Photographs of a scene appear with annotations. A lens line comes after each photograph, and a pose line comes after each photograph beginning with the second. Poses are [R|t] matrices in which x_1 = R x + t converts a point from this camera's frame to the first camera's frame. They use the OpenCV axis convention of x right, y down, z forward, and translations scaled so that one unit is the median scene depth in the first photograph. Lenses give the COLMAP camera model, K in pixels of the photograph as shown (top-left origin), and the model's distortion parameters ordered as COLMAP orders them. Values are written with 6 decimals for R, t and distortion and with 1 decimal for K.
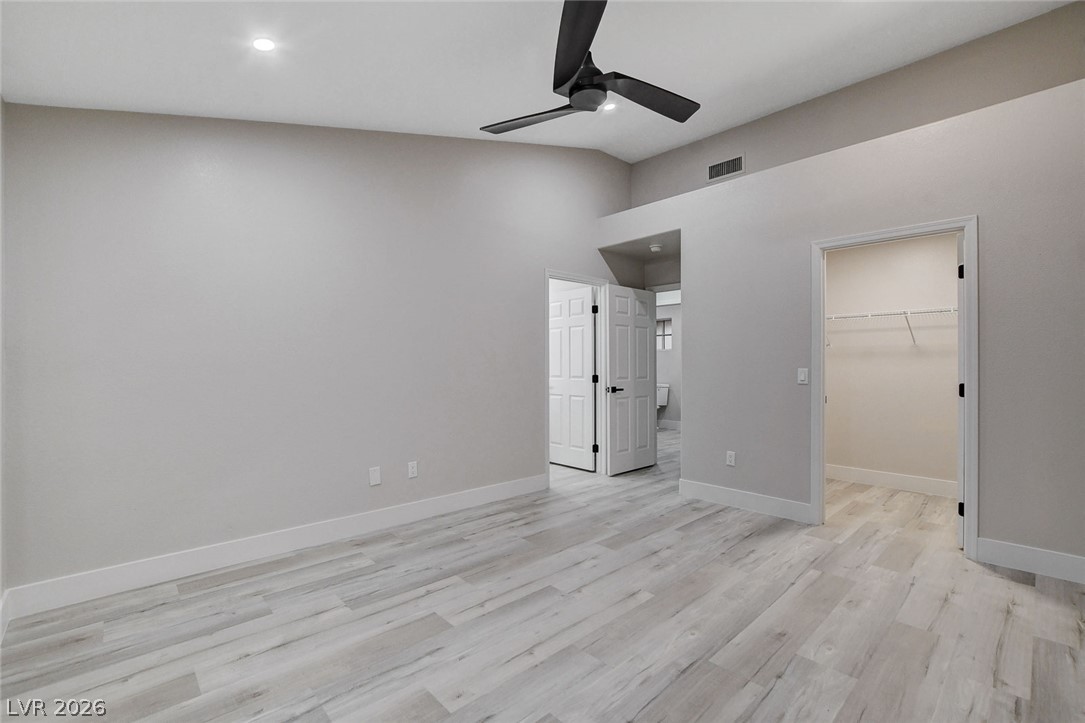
lens RADIAL K [[477.0, 0, 542.6], [0, 477.0, 363.3], [0, 0, 1]] dist [-0.020473, 0.007264]
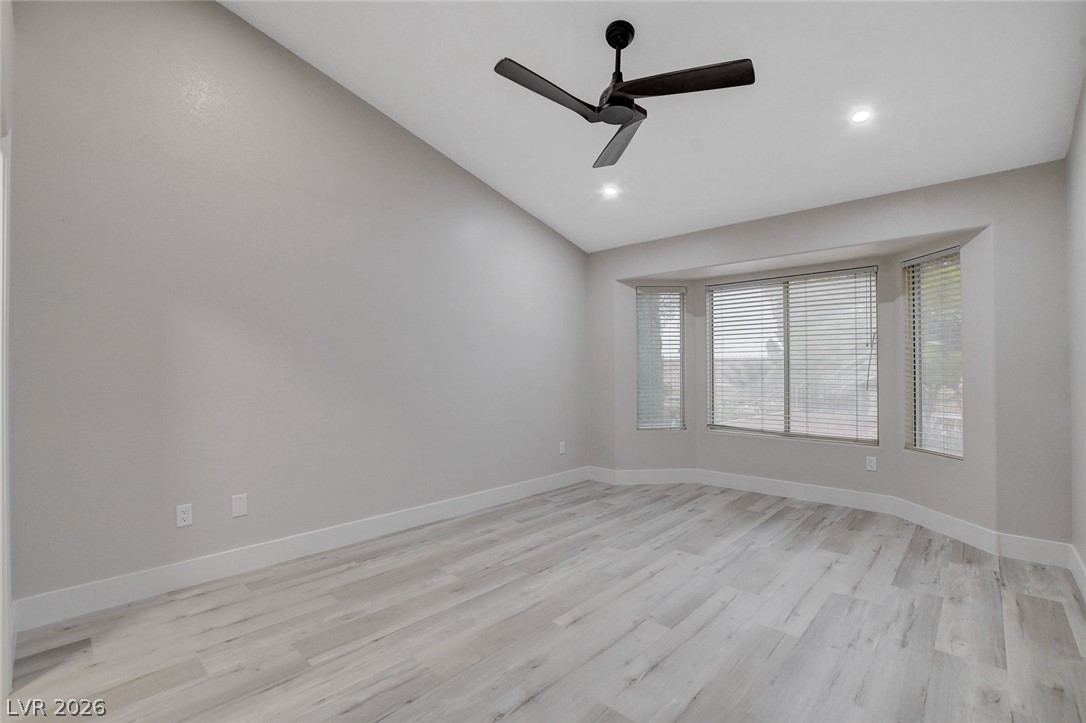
lens RADIAL K [[477.4, 0, 543.1], [0, 477.4, 363.3], [0, 0, 1]] dist [-0.020473, 0.007264]
pose [[-0.997354, 0.001844, -0.072678, 0.331609], [0.002766, 0.999917, -0.012577, 0.008082], [0.072649, -0.012745, -0.997276, 1.993840]]
